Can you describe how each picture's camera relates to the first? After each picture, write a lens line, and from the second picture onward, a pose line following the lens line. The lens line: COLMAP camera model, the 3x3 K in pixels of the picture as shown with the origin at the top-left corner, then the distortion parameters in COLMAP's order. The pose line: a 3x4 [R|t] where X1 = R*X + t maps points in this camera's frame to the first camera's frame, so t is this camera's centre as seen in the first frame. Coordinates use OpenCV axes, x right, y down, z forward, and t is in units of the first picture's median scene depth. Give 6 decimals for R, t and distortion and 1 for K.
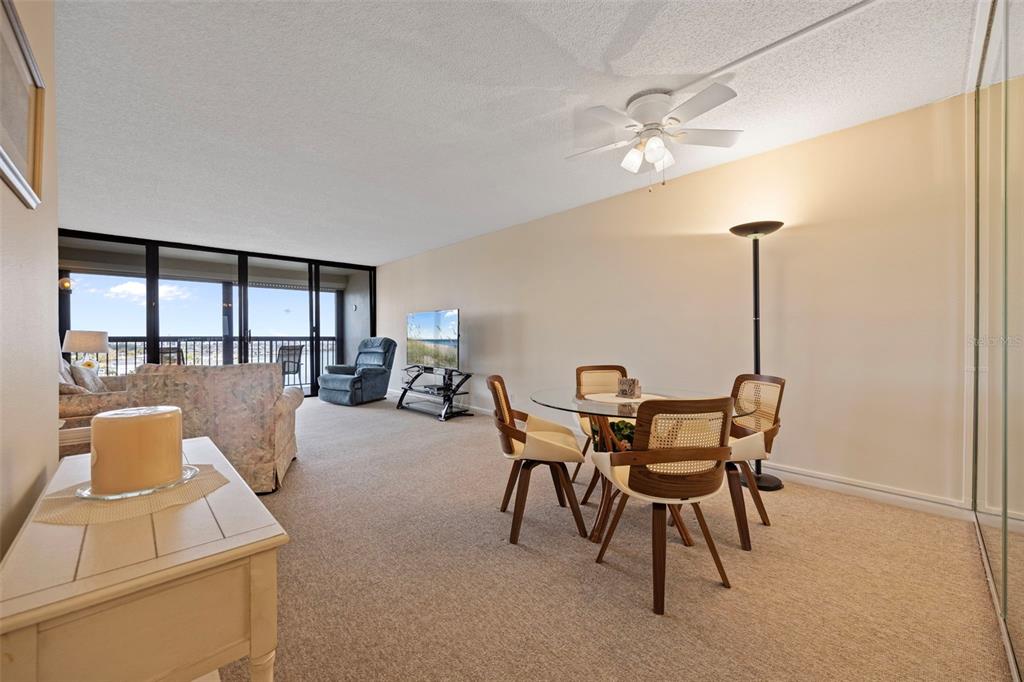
lens RADIAL K [[399.9, 0, 507.2], [0, 399.9, 334.5], [0, 0, 1]] dist [-0.000224, -0.000098]
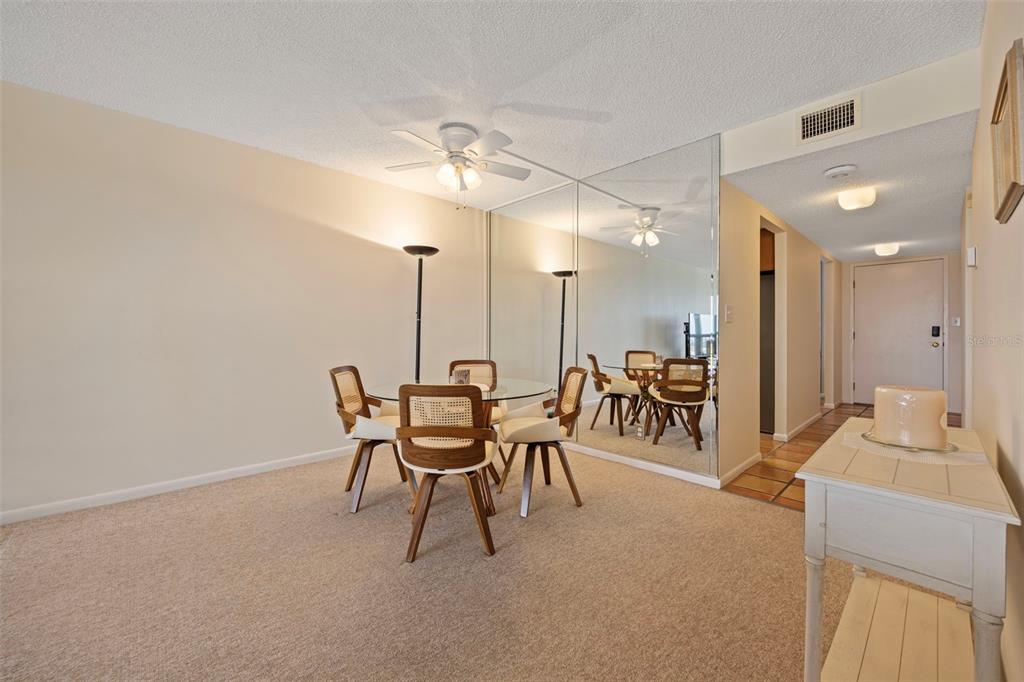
lens RADIAL K [[399.9, 0, 507.2], [0, 399.9, 334.5], [0, 0, 1]] dist [-0.000224, -0.000098]
pose [[0.018145, -0.005810, 0.999818, -0.882936], [0.004653, 0.999973, 0.005726, 0.003181], [-0.999825, 0.004549, 0.018172, 0.908954]]
